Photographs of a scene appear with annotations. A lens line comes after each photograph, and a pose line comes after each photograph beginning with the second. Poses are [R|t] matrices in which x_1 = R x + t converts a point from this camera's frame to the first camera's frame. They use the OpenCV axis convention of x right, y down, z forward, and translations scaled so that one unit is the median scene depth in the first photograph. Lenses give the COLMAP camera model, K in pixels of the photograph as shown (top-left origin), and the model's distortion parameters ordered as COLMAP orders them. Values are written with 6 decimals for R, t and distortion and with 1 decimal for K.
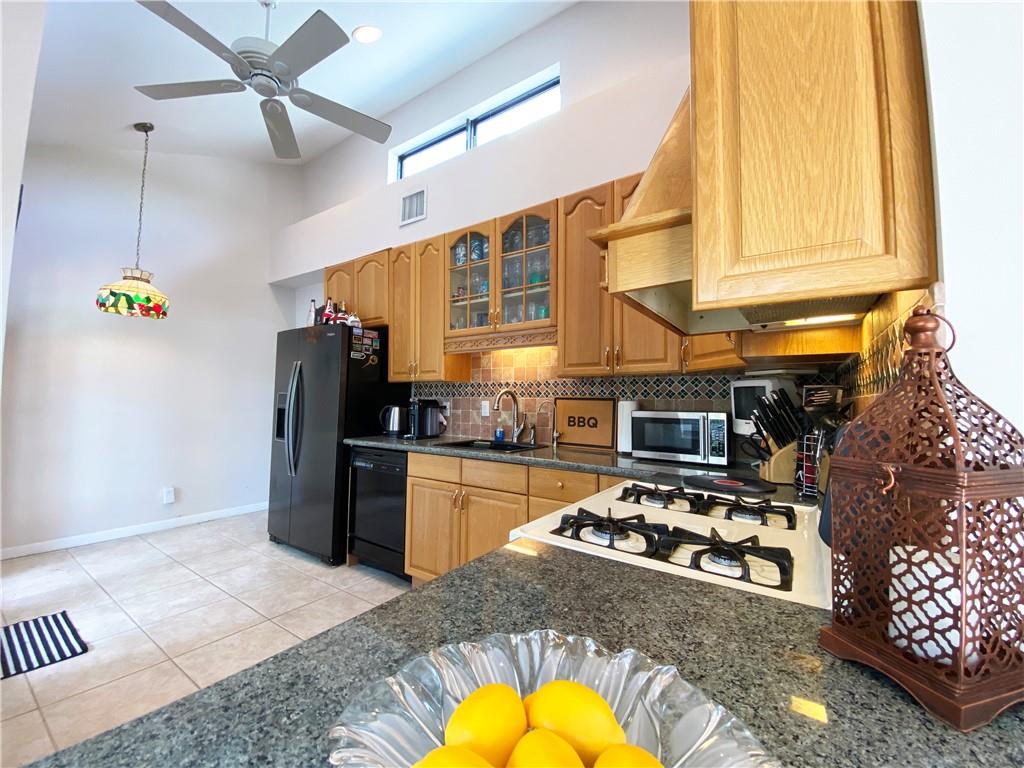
lens RADIAL K [[418.4, 0, 506.6], [0, 418.4, 380.6], [0, 0, 1]] dist [0.006762, -0.008769]
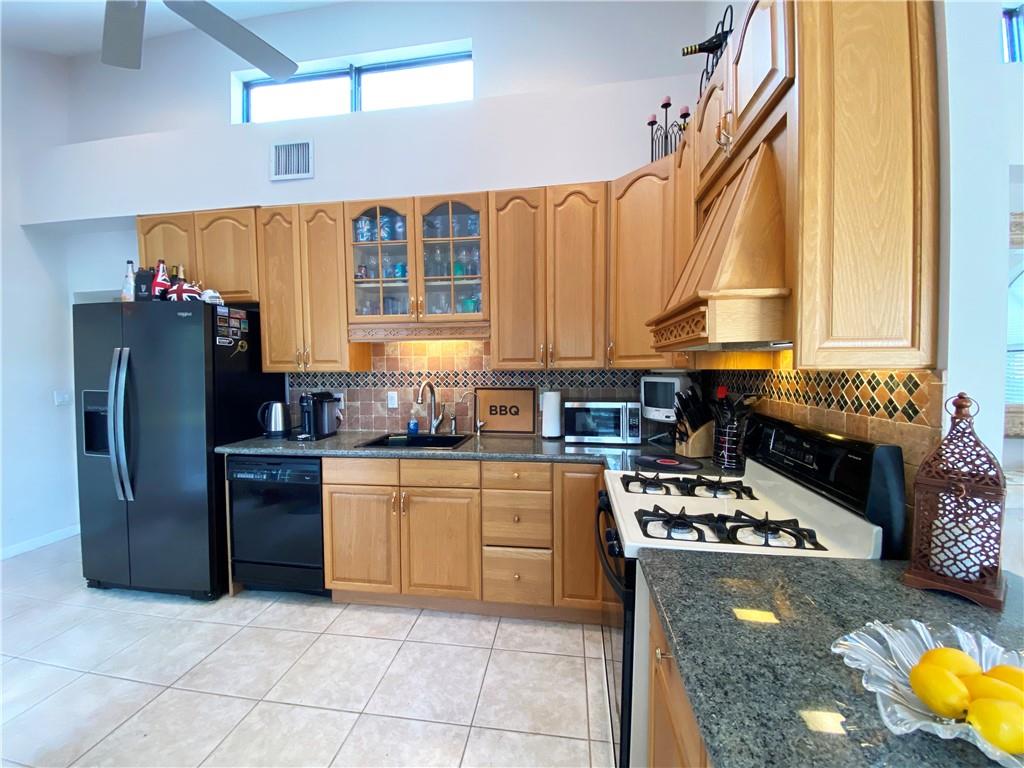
lens RADIAL K [[418.4, 0, 514.9], [0, 418.4, 384.2], [0, 0, 1]] dist [0.006762, -0.008769]
pose [[0.893779, -0.036937, 0.446985, -0.261814], [-0.003709, 0.995960, 0.089718, -0.062423], [-0.448493, -0.081846, 0.890031, 0.045670]]
